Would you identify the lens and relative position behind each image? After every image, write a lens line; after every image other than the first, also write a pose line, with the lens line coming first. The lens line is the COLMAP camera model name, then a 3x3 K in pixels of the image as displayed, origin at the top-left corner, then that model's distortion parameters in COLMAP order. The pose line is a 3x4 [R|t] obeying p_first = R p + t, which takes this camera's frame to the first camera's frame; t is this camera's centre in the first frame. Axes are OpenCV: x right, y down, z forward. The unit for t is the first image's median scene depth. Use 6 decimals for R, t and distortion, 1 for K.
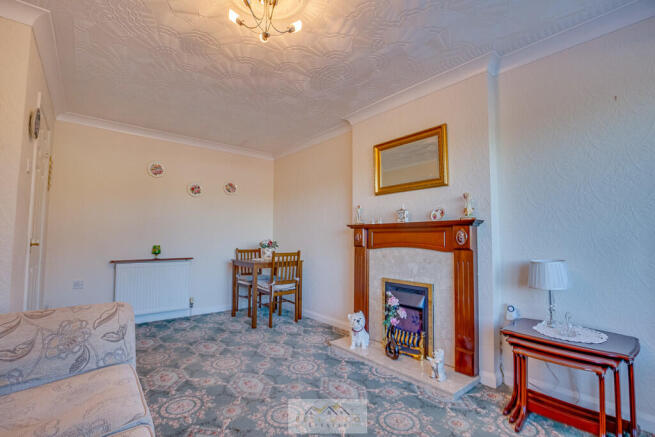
lens RADIAL K [[305.3, 0, 326.0], [0, 305.3, 226.5], [0, 0, 1]] dist [-0.024346, 0.000613]
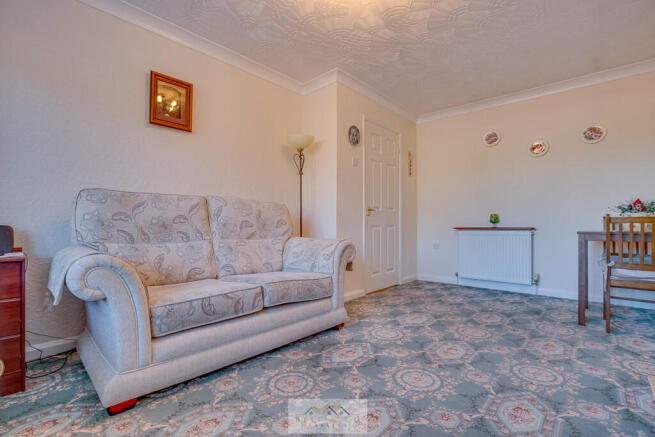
lens RADIAL K [[305.3, 0, 326.0], [0, 305.3, 226.5], [0, 0, 1]] dist [-0.024346, 0.000613]
pose [[0.125454, -0.003041, -0.992095, 0.441773], [0.034256, 0.999412, 0.001269, 0.100945], [0.991508, -0.034145, 0.125484, 0.391562]]
